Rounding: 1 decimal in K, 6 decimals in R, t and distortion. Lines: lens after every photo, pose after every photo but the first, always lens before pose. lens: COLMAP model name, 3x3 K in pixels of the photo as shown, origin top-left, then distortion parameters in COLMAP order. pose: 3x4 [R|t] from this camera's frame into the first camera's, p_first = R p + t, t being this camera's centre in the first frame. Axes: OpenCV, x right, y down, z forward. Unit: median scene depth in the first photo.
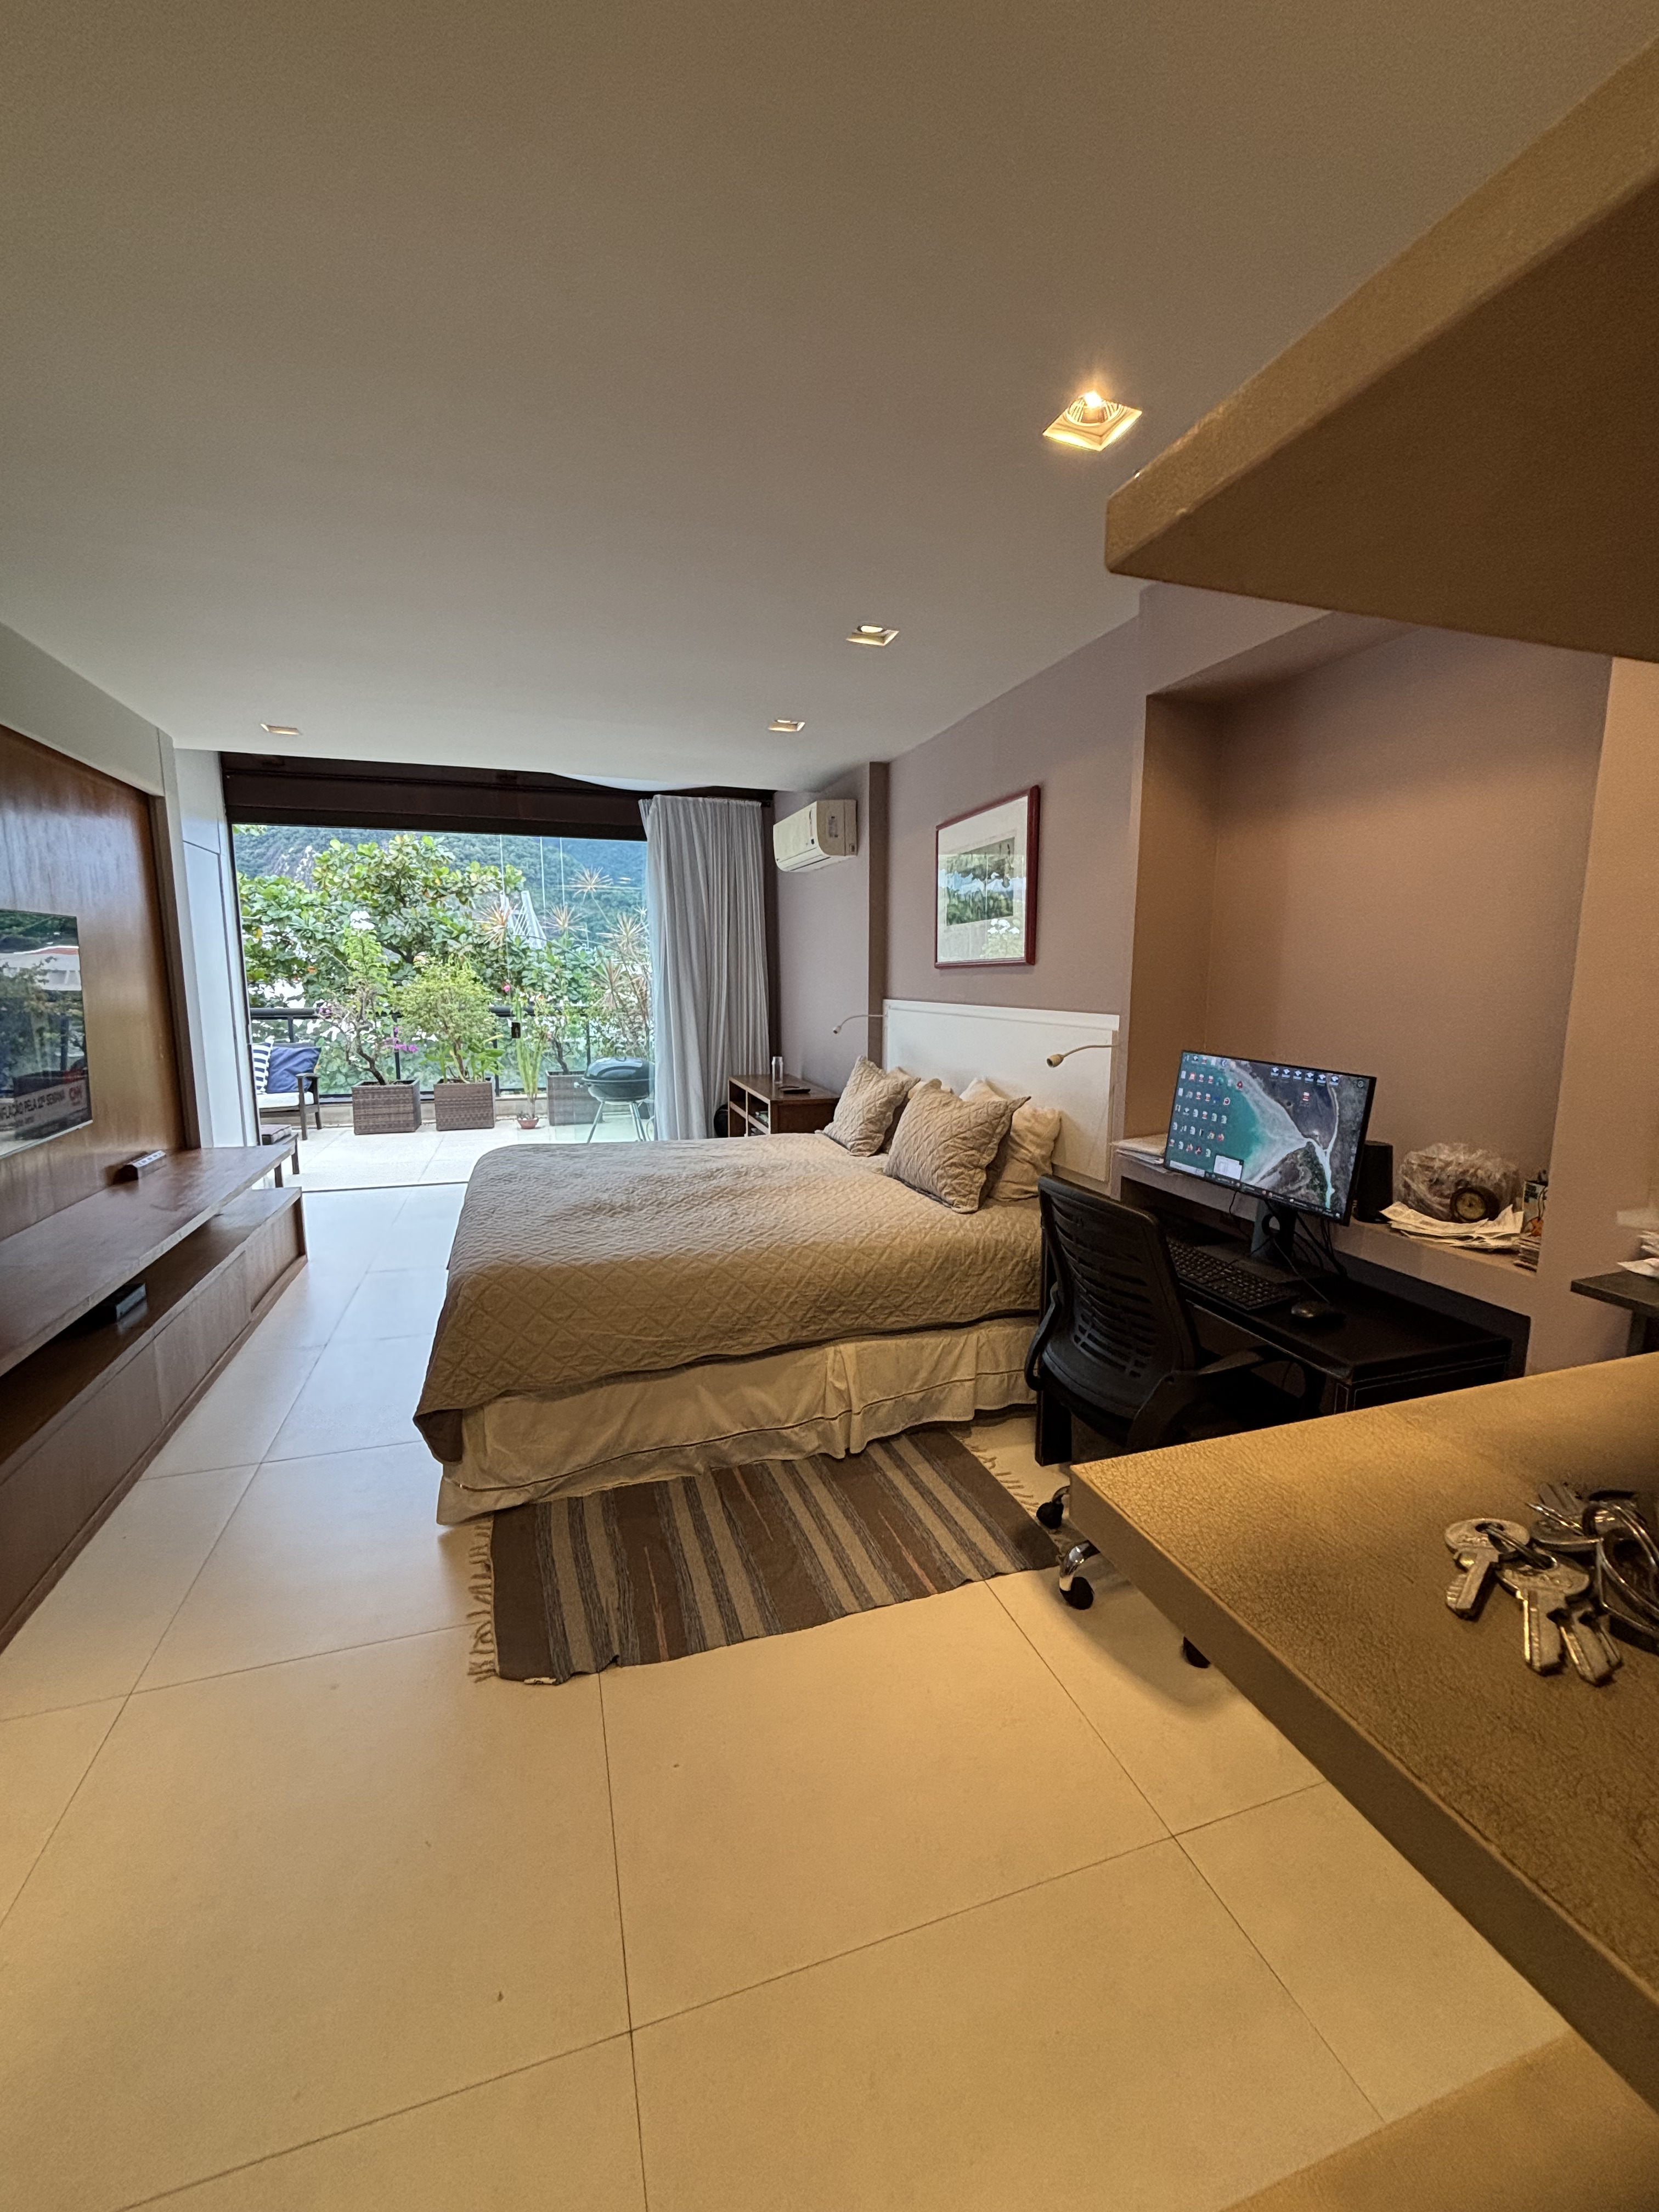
lens RADIAL K [[891.2, 0, 823.1], [0, 891.2, 1106.6], [0, 0, 1]] dist [-0.000073, 0.000039]
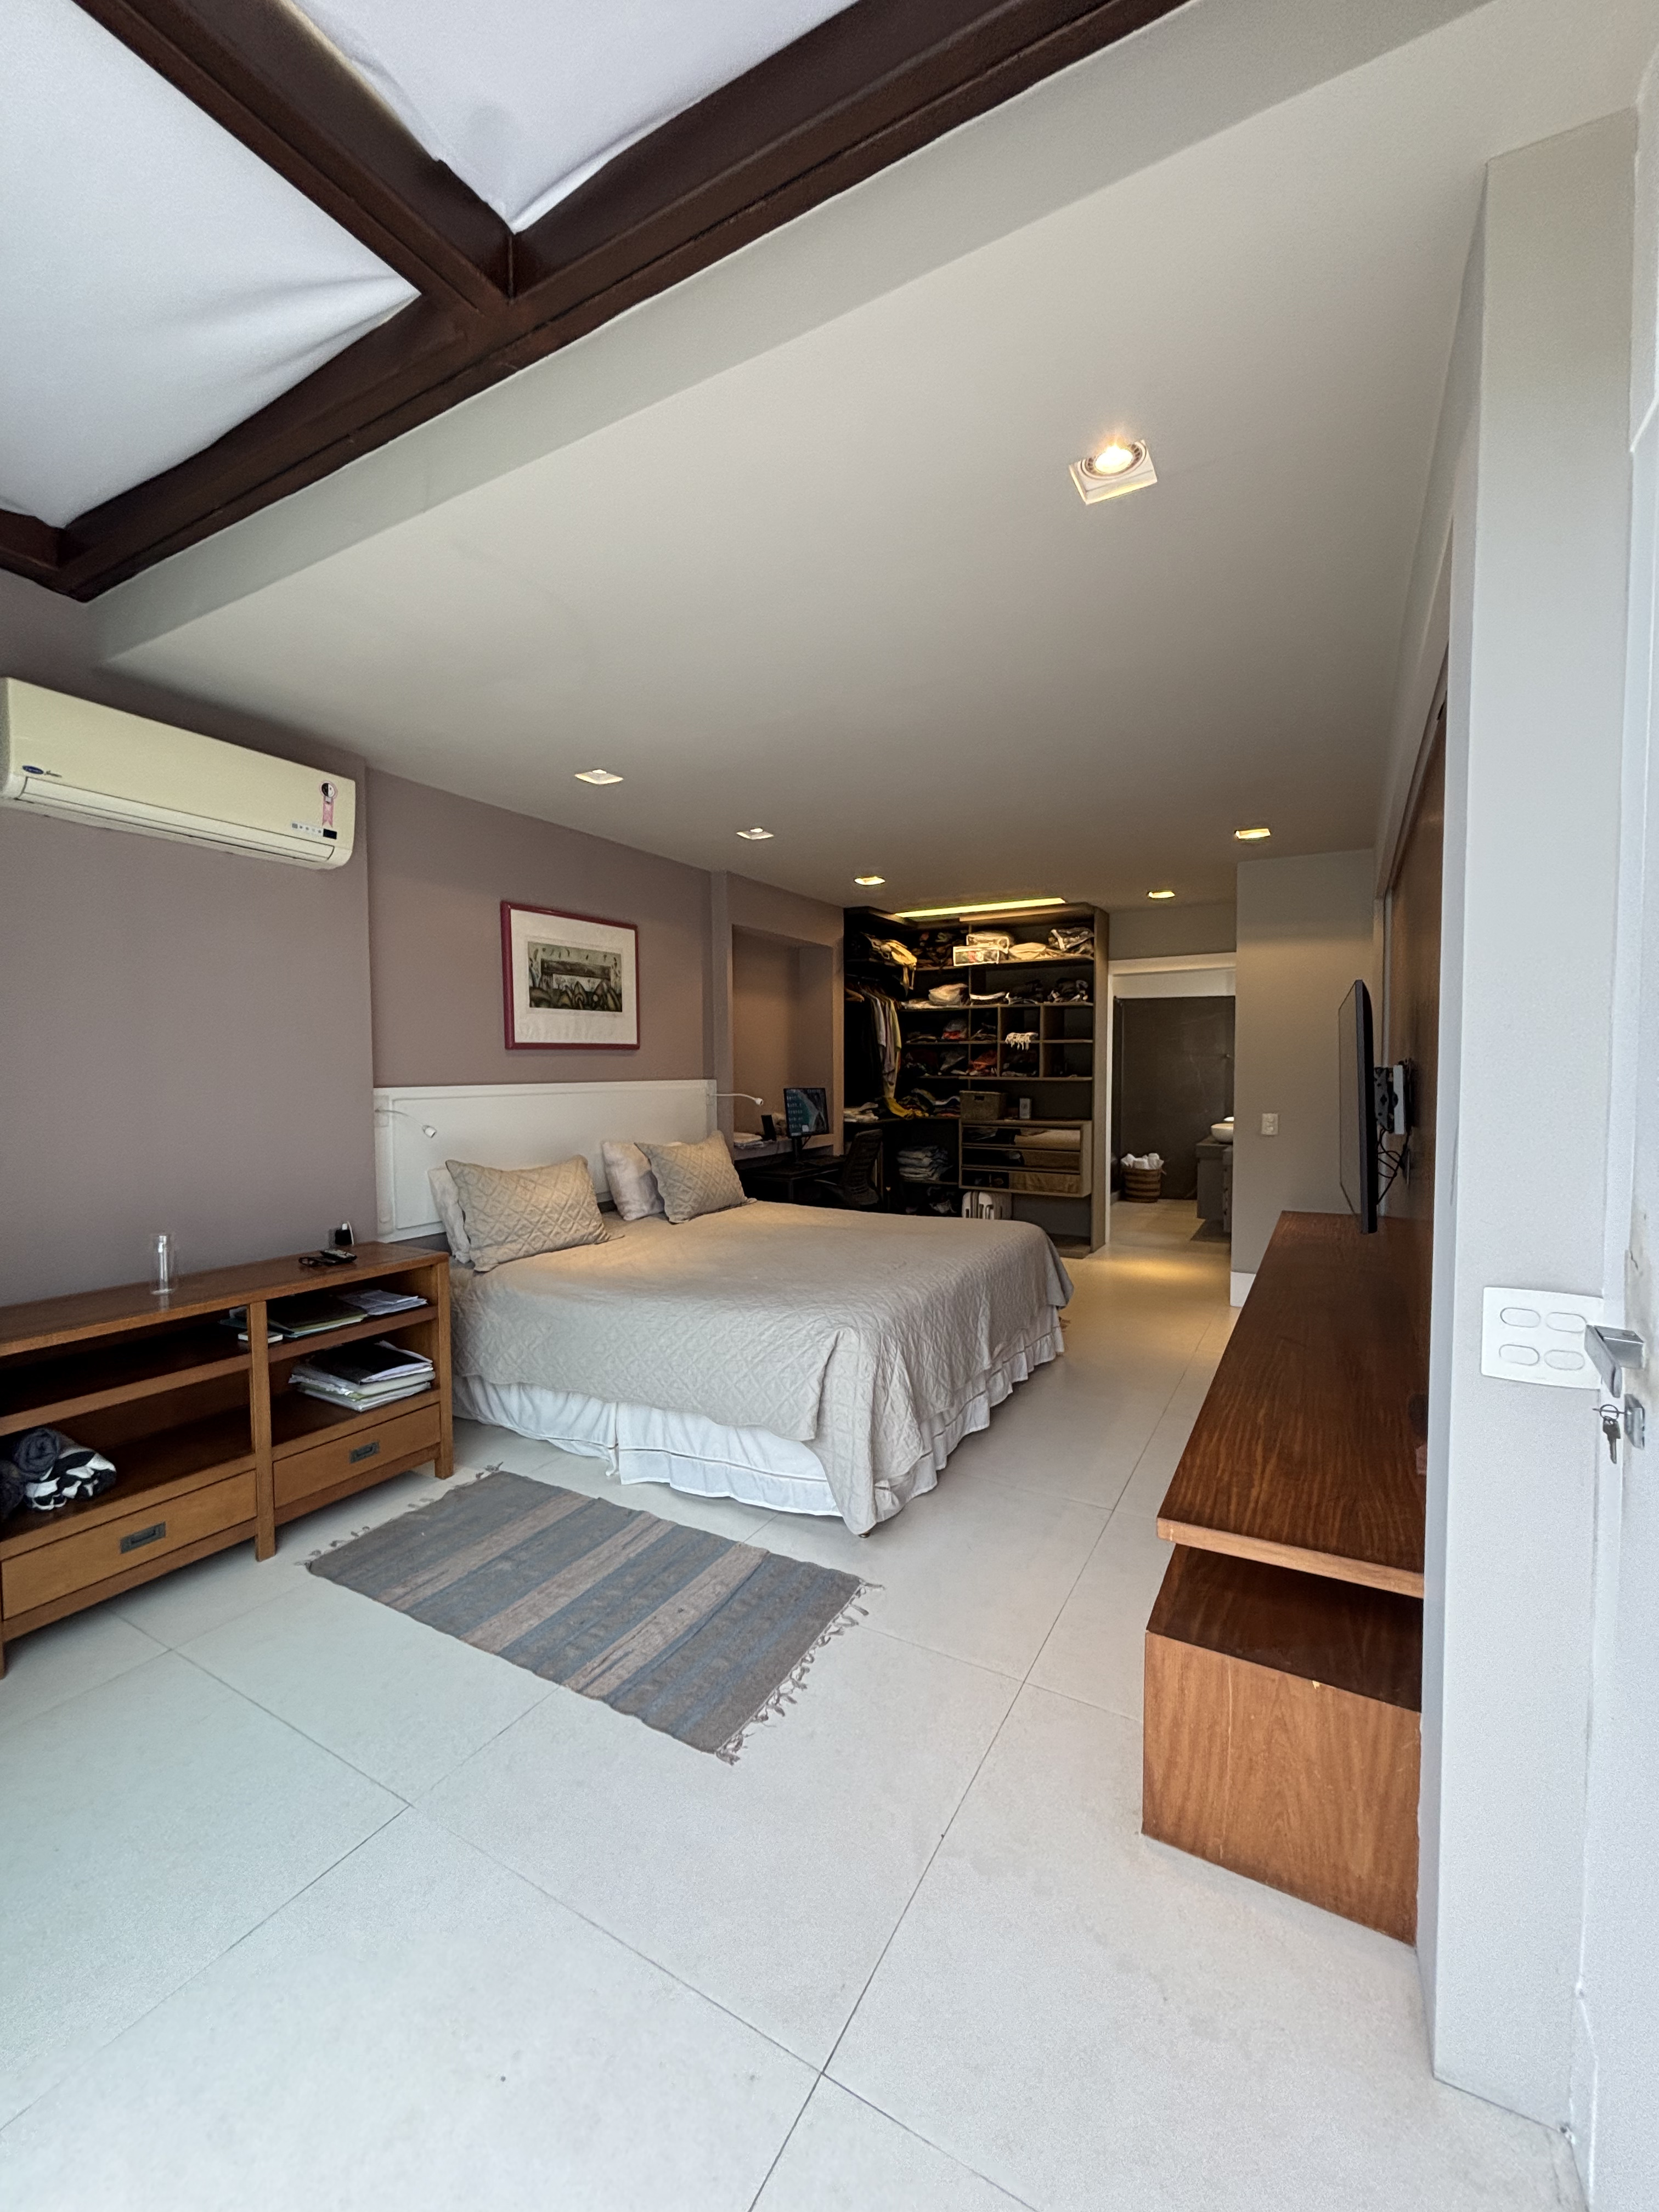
lens RADIAL K [[891.3, 0, 828.6], [0, 891.3, 1107.5], [0, 0, 1]] dist [-0.003402, 0.003596]
pose [[-0.673535, -0.033287, 0.738406, -0.967977], [0.108728, 0.983657, 0.143519, -0.228475], [-0.731115, 0.176951, -0.658908, 1.651575]]
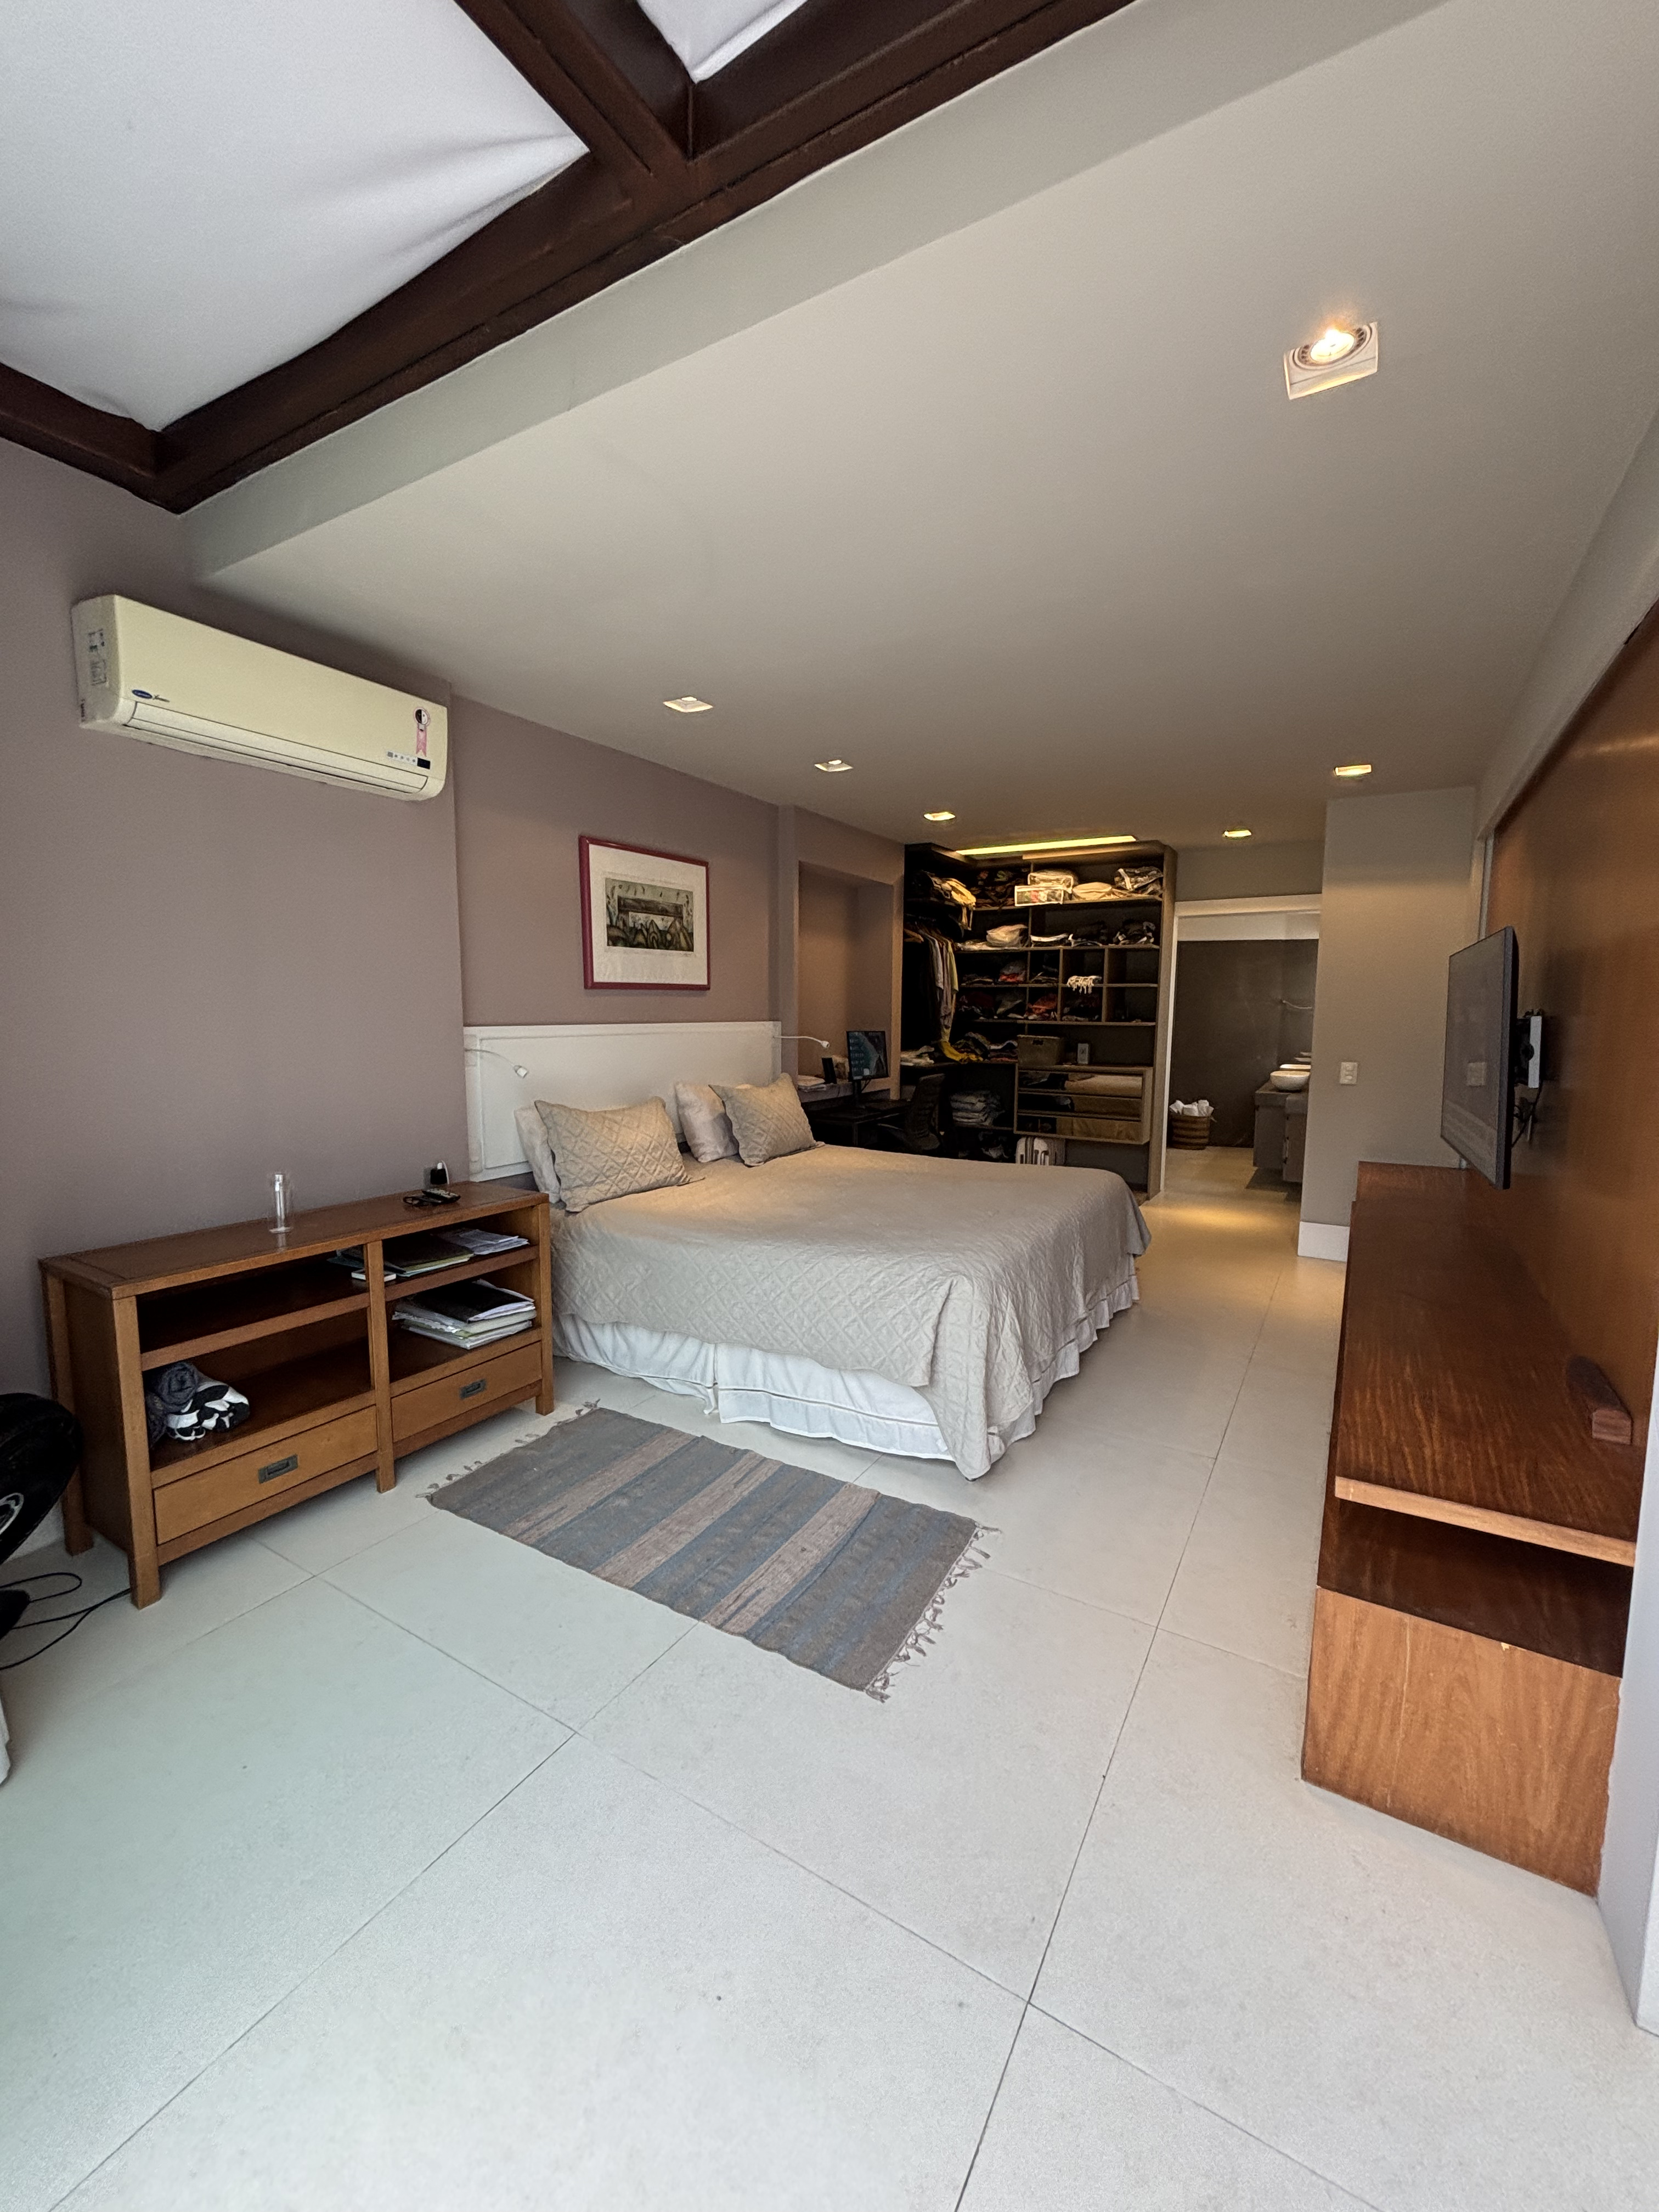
lens RADIAL K [[891.2, 0, 823.1], [0, 891.2, 1106.6], [0, 0, 1]] dist [-0.000073, 0.000039]
pose [[-0.657173, -0.089387, 0.748421, -0.897298], [0.100908, 0.973571, 0.204883, -0.237969], [-0.746955, 0.210166, -0.630785, 1.704673]]
